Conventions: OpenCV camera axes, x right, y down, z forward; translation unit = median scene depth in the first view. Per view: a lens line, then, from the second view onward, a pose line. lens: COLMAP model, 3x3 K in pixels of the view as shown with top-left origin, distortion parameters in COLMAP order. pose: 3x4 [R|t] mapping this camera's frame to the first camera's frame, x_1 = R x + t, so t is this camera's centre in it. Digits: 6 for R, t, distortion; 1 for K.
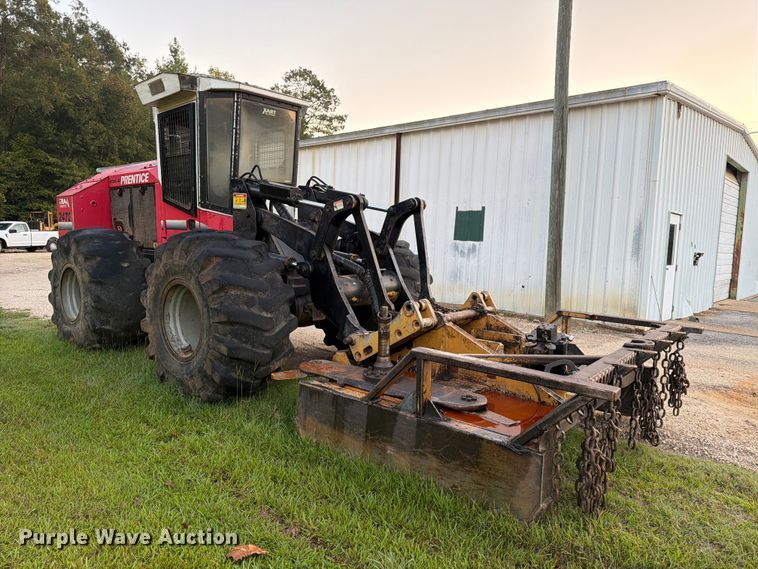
lens RADIAL K [[532.2, 0, 382.4], [0, 532.2, 278.1], [0, 0, 1]] dist [0.052901, -0.065125]
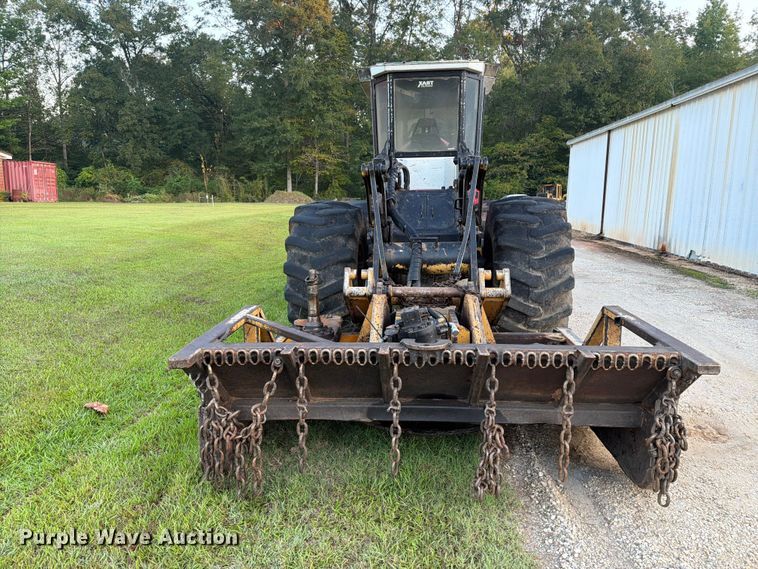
lens RADIAL K [[532.2, 0, 381.0], [0, 532.2, 282.4], [0, 0, 1]] dist [0.052901, -0.065125]
pose [[0.579148, 0.101865, -0.808833, 0.591128], [-0.048407, 0.994709, 0.090614, -0.015838], [0.813784, -0.013326, 0.581014, 0.304665]]
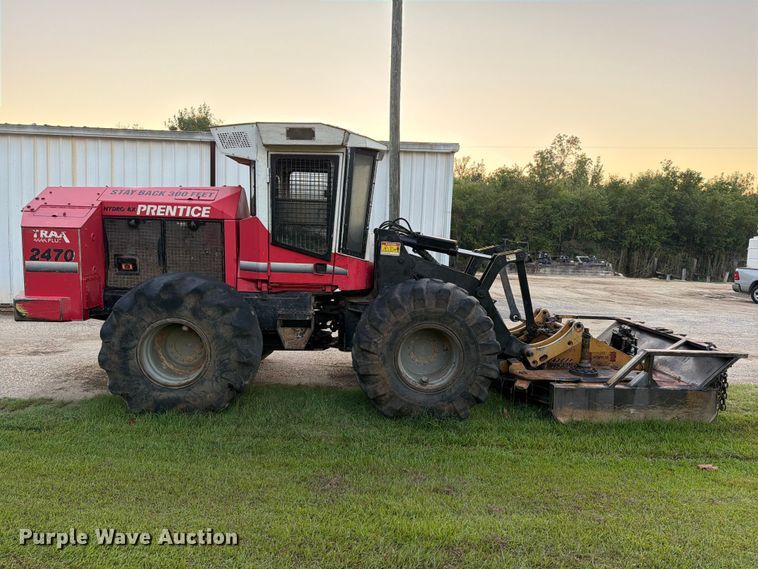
lens RADIAL K [[532.2, 0, 382.9], [0, 532.2, 288.1], [0, 0, 1]] dist [0.052901, -0.065125]
pose [[0.727768, -0.071749, 0.682060, -0.945889], [0.040226, 0.997266, 0.061986, -0.116994], [-0.684642, -0.017675, 0.728665, 0.160869]]
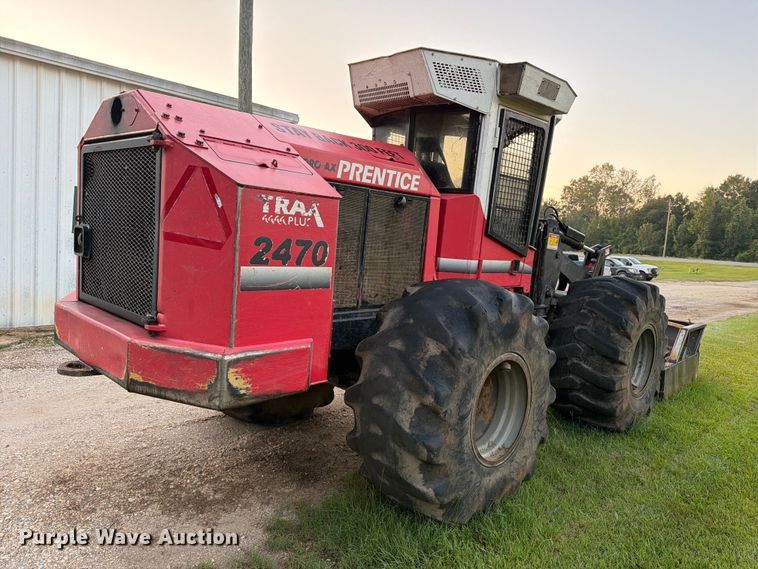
lens RADIAL K [[532.2, 0, 382.9], [0, 532.2, 288.0], [0, 0, 1]] dist [0.052901, -0.065125]
pose [[0.064947, -0.114273, 0.991324, -1.142890], [0.016334, 0.993410, 0.113444, -0.157863], [-0.997755, 0.008825, 0.066386, 1.114868]]
